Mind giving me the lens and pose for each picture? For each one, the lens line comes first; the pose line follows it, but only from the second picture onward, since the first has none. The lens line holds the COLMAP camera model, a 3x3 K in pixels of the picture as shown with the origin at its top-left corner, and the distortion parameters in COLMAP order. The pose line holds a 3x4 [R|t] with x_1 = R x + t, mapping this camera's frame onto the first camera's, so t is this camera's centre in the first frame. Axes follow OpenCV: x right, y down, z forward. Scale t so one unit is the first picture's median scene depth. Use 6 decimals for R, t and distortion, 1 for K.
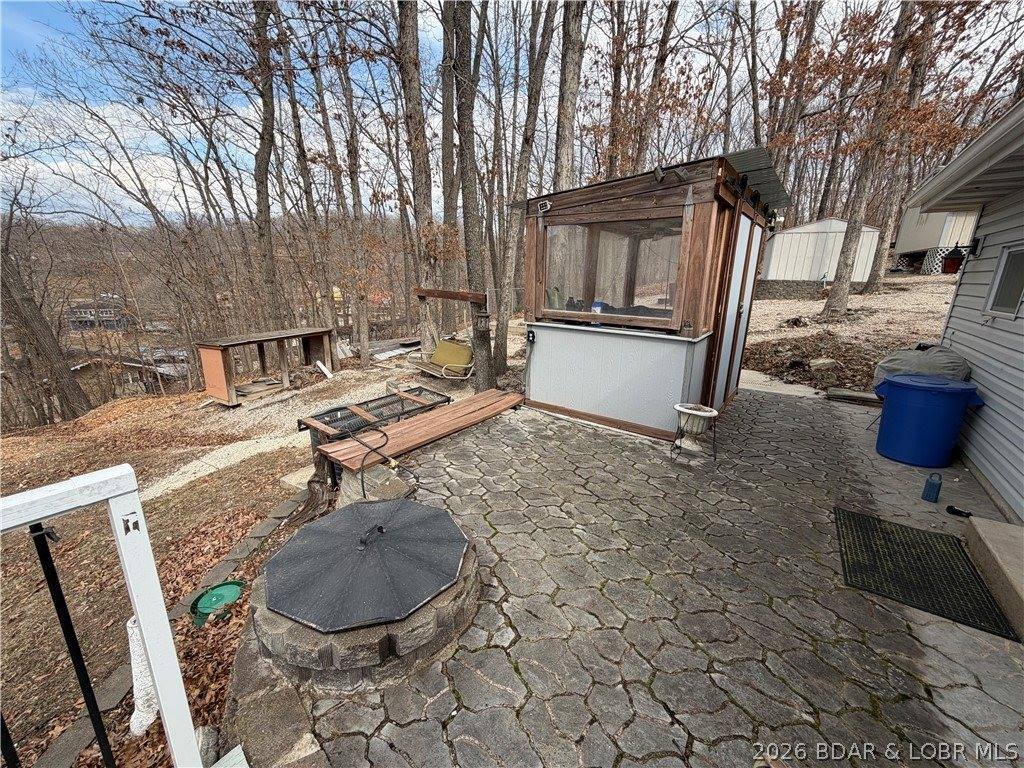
lens RADIAL K [[408.0, 0, 512.4], [0, 408.0, 381.3], [0, 0, 1]] dist [0.001961, -0.000759]
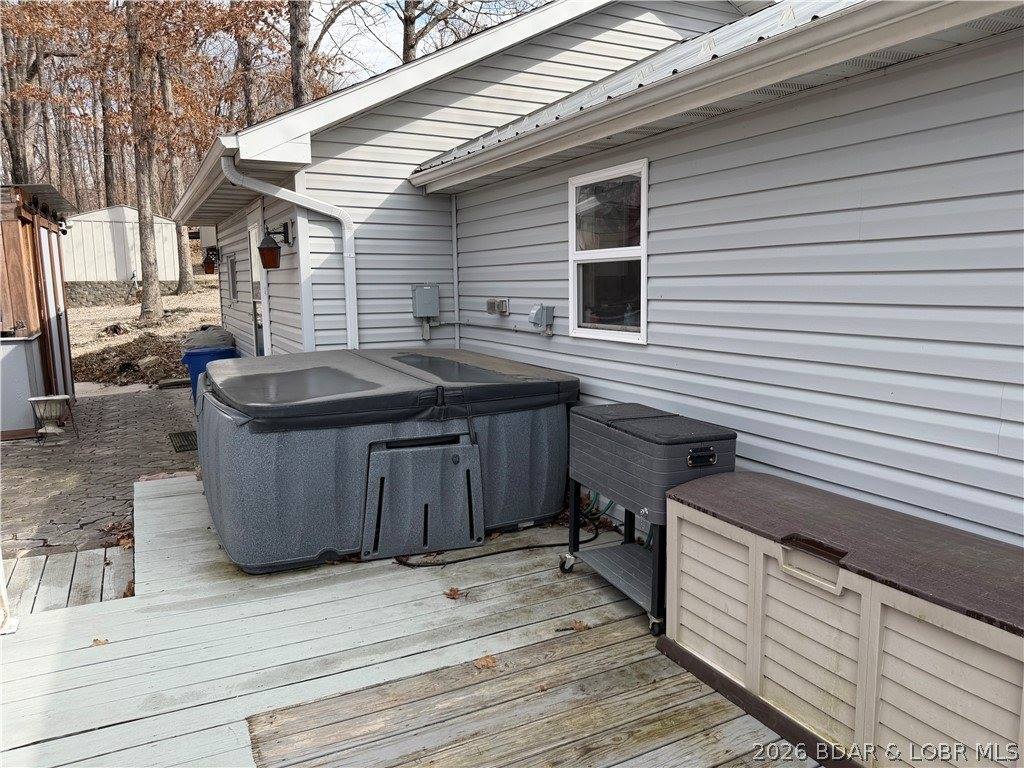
lens RADIAL K [[728.7, 0, 510.9], [0, 728.7, 389.2], [0, 0, 1]] dist [0.034099, -0.046188]
pose [[0.455598, -0.161096, 0.875488, -0.468663], [0.244272, 0.968361, 0.051067, 0.161831], [-0.856015, 0.190591, 0.480534, -0.678891]]
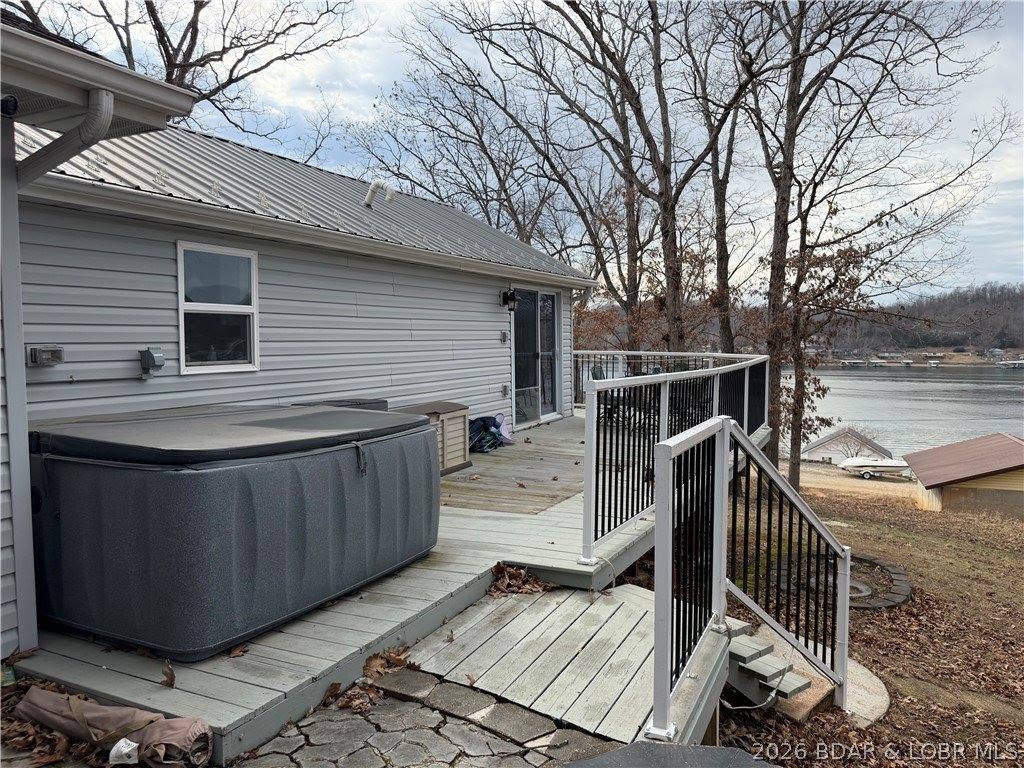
lens RADIAL K [[728.7, 0, 507.8], [0, 728.7, 385.9], [0, 0, 1]] dist [0.034099, -0.046188]
pose [[-0.987499, -0.015827, -0.156826, 0.009932], [-0.064171, 0.949127, 0.308287, -0.136630], [0.143969, 0.314497, -0.938277, 0.572207]]
